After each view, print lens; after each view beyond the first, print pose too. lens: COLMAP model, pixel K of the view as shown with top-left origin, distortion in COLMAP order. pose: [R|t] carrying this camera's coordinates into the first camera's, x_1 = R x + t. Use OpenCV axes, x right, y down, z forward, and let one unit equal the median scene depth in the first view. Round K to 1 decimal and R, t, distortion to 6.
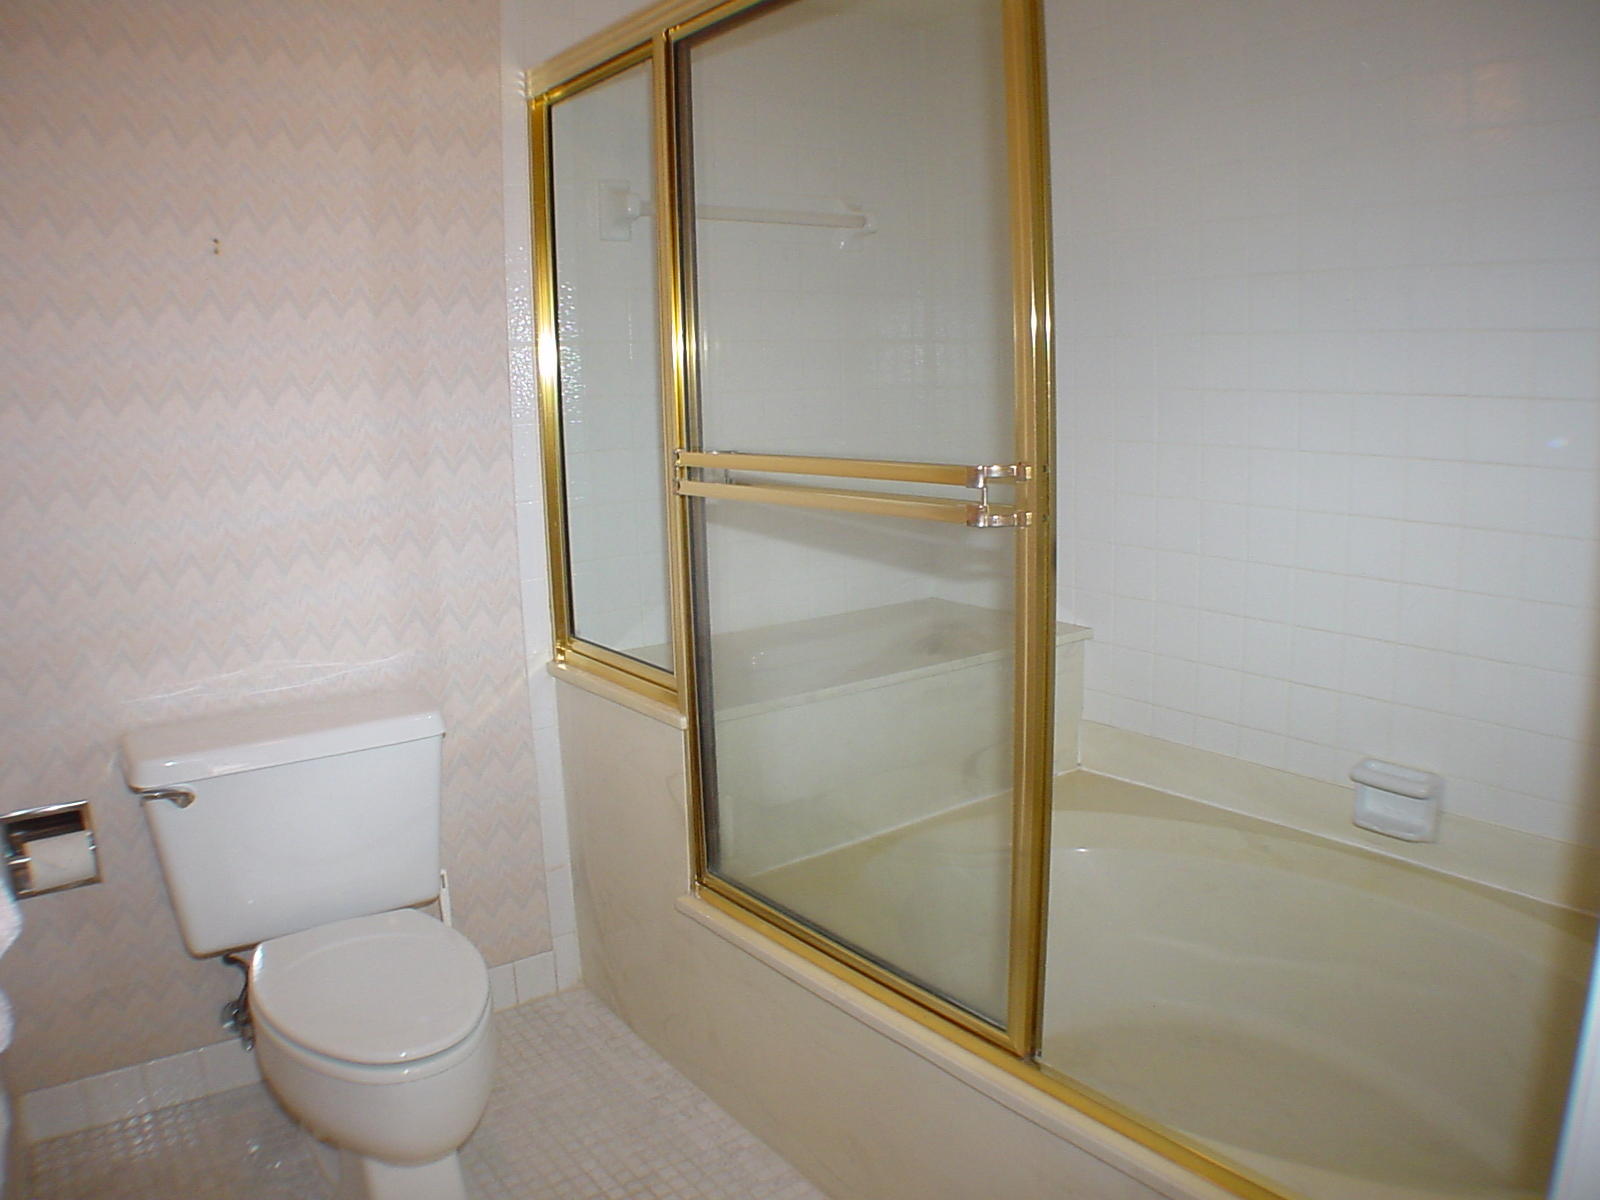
lens RADIAL K [[1200.0, 0, 805.6], [0, 1200.0, 603.9], [0, 0, 1]] dist [-0.259523, 0.104728]
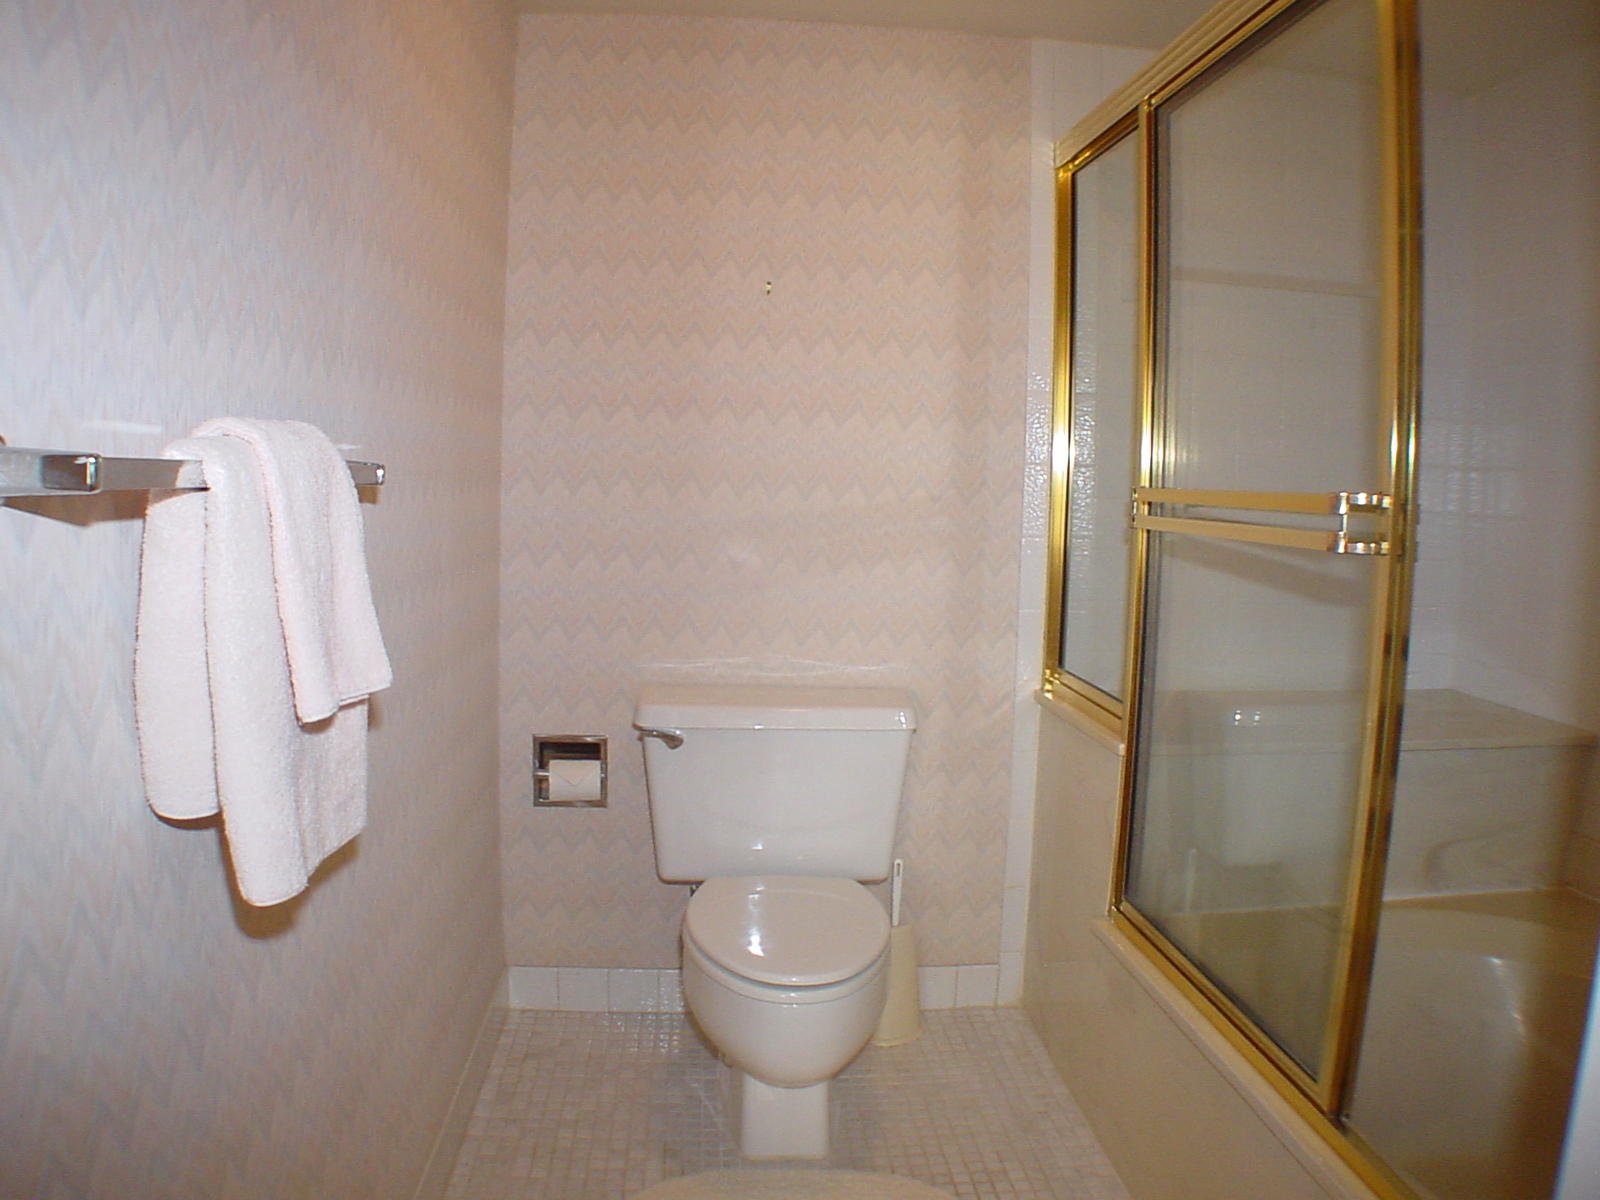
lens RADIAL K [[1200.0, 0, 783.3], [0, 1200.0, 591.8], [0, 0, 1]] dist [-0.259523, 0.104728]
pose [[0.843540, 0.098148, -0.528023, 0.173521], [-0.144111, 0.988469, -0.046489, 0.053616], [0.517371, 0.115309, 0.847957, -0.034419]]
